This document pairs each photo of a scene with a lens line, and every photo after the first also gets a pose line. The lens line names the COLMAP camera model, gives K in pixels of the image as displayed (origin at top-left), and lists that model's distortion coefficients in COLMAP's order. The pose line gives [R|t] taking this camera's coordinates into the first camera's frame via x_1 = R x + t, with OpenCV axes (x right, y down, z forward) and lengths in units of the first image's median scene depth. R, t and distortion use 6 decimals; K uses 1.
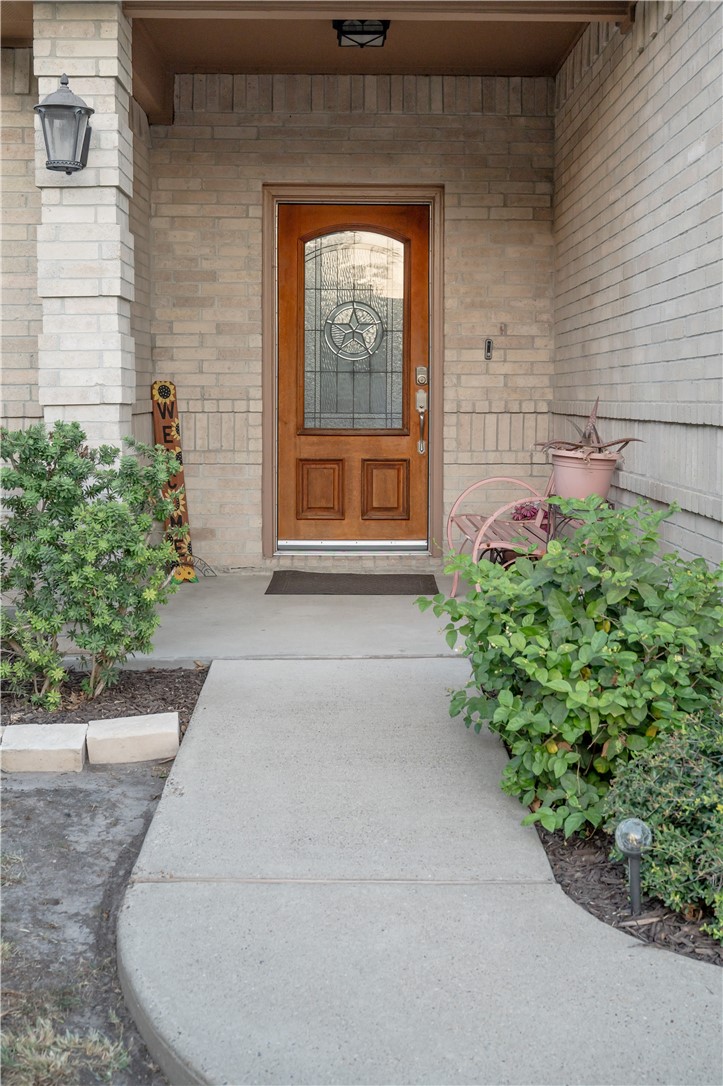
lens RADIAL K [[1284.2, 0, 390.7], [0, 1284.2, 461.5], [0, 0, 1]] dist [-0.012196, 0.000000]
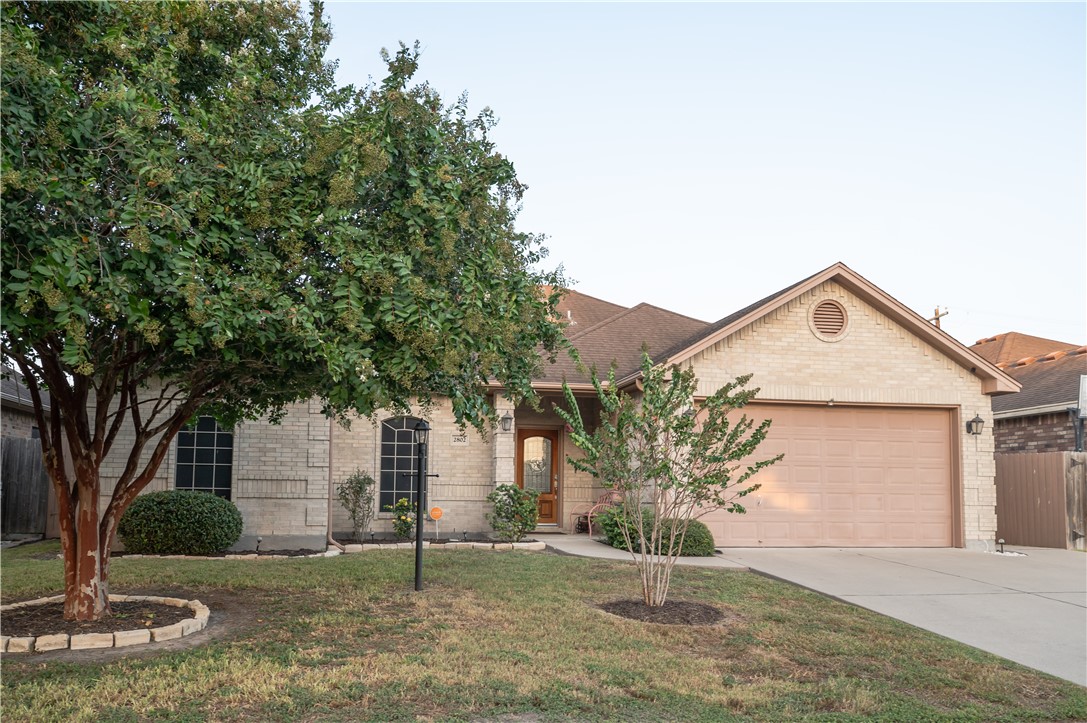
lens RADIAL K [[756.1, 0, 518.1], [0, 756.1, 449.2], [0, 0, 1]] dist [-0.003914, -0.004107]
pose [[0.989724, 0.020501, 0.141515, -0.392382], [-0.004544, 0.993678, -0.112173, 0.095392], [-0.142921, 0.110378, 0.983560, -1.103279]]
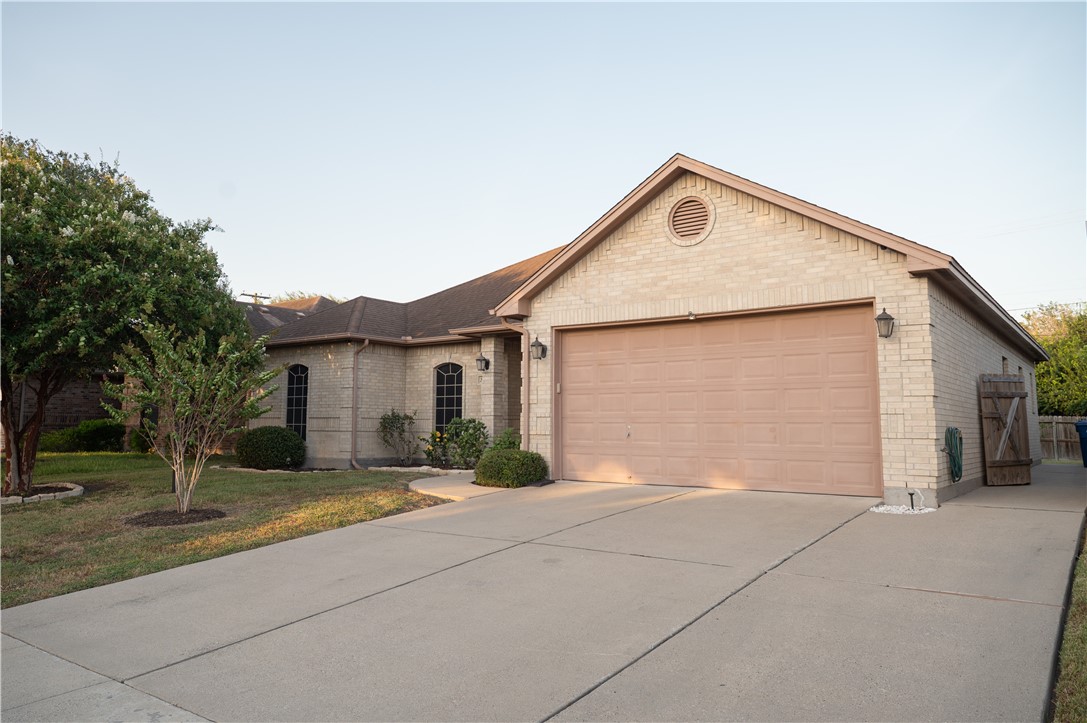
lens RADIAL K [[756.1, 0, 548.2], [0, 756.1, 352.4], [0, 0, 1]] dist [-0.003914, -0.004107]
pose [[0.801426, -0.053650, -0.595683, 1.171956], [-0.036398, 0.989748, -0.138111, 0.075703], [0.596986, 0.132367, 0.791256, -0.844034]]
